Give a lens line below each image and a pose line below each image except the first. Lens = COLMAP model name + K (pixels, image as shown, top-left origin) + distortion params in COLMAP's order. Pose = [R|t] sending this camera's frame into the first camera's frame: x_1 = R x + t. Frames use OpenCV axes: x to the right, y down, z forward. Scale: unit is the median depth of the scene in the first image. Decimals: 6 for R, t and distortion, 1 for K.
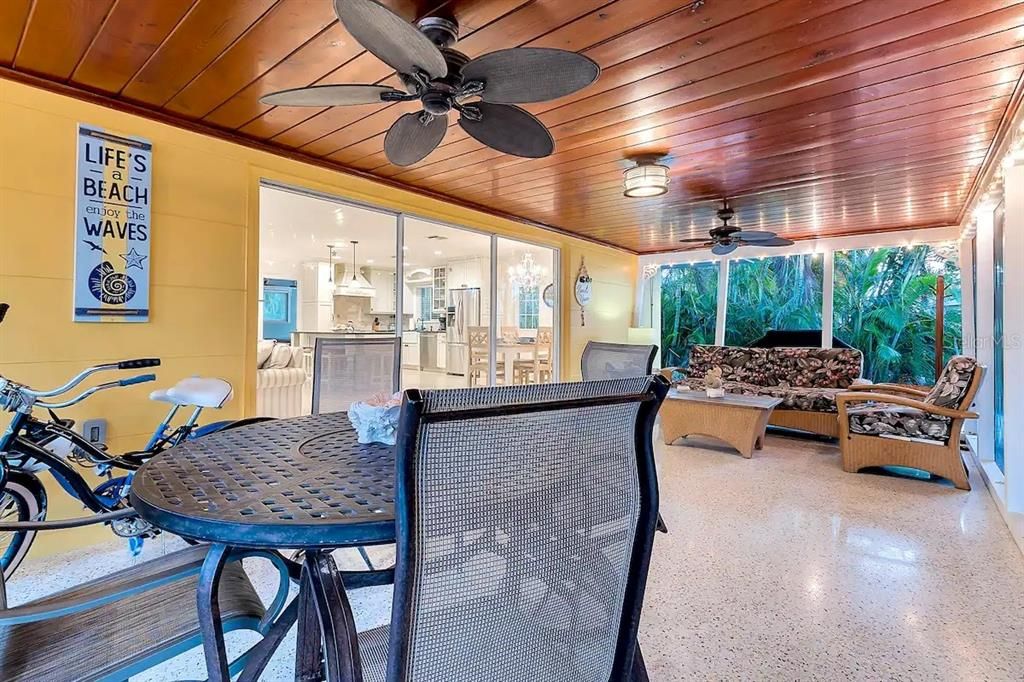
lens RADIAL K [[475.0, 0, 509.6], [0, 475.0, 328.2], [0, 0, 1]] dist [0.002909, -0.000188]
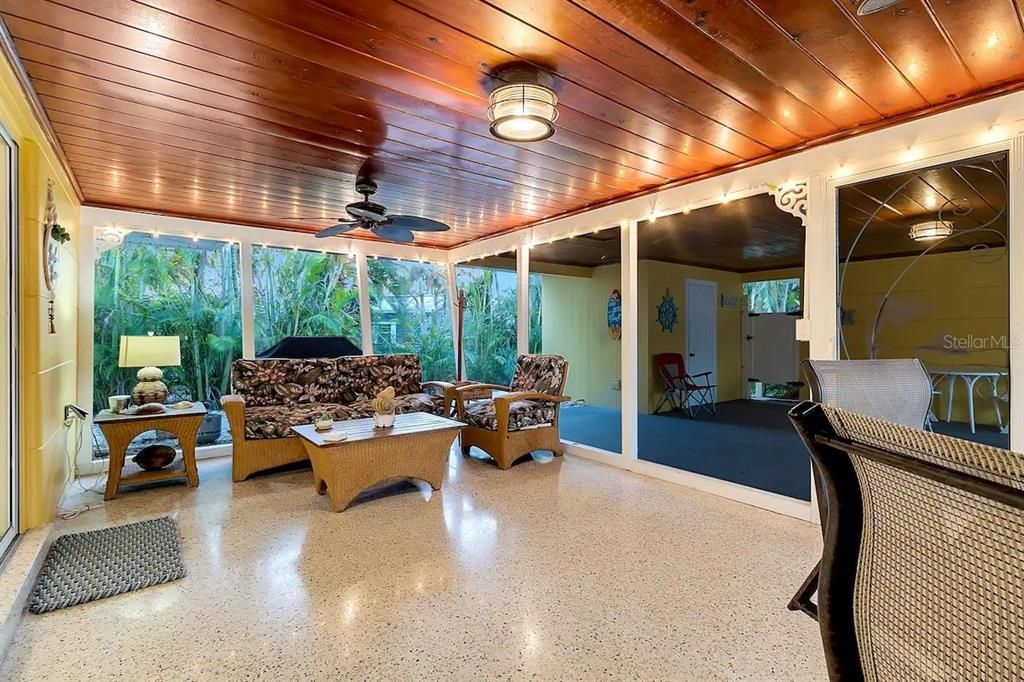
lens RADIAL K [[475.0, 0, 509.6], [0, 475.0, 328.2], [0, 0, 1]] dist [0.002909, -0.000188]
pose [[0.224773, 0.003175, 0.974406, -0.220536], [0.008072, 0.999954, -0.005120, -0.004041], [-0.974378, 0.009016, 0.224737, 0.540778]]
